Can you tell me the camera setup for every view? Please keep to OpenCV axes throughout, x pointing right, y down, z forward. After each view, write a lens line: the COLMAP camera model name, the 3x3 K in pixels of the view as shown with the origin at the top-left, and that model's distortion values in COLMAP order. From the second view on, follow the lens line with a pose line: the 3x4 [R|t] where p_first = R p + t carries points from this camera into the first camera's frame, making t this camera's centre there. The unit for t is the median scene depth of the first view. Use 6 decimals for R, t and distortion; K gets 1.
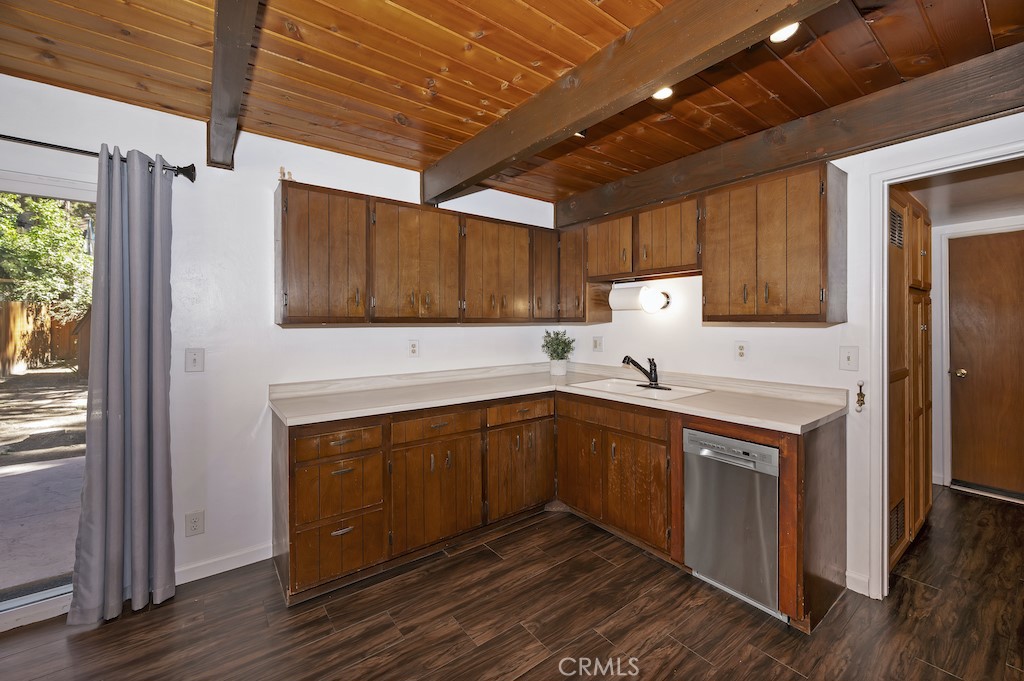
lens RADIAL K [[411.9, 0, 508.9], [0, 411.9, 322.5], [0, 0, 1]] dist [-0.003244, 0.001477]
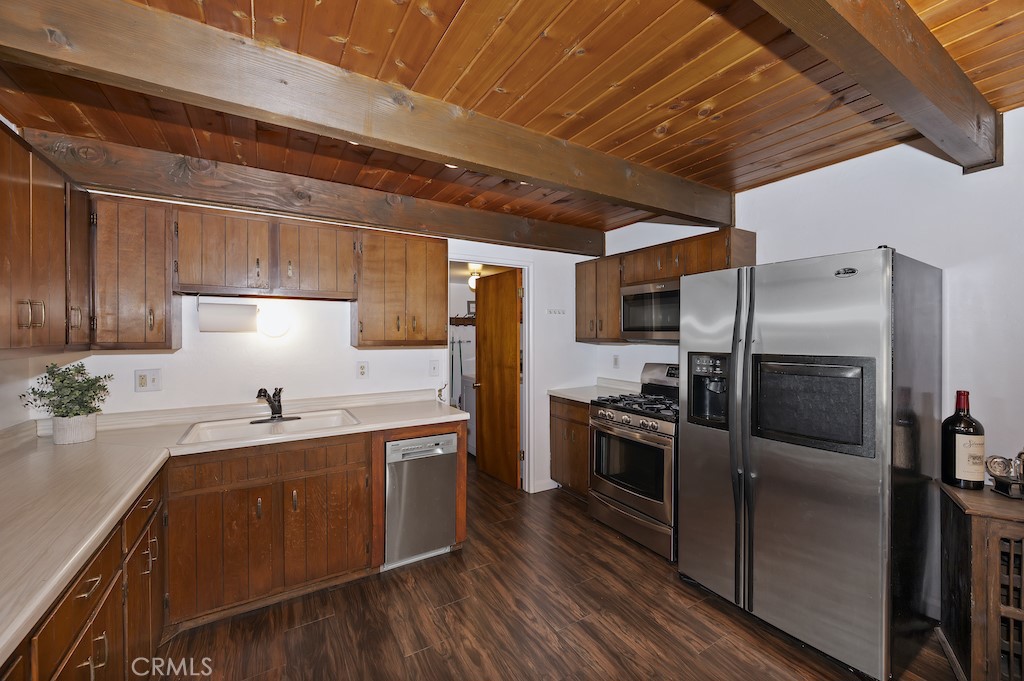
lens RADIAL K [[411.9, 0, 512.9], [0, 411.9, 336.8], [0, 0, 1]] dist [-0.003244, 0.001477]
pose [[0.092188, -0.004857, 0.995730, -0.637234], [0.000587, 0.999988, 0.004824, -0.035188], [-0.995741, 0.000140, 0.092190, 0.535257]]
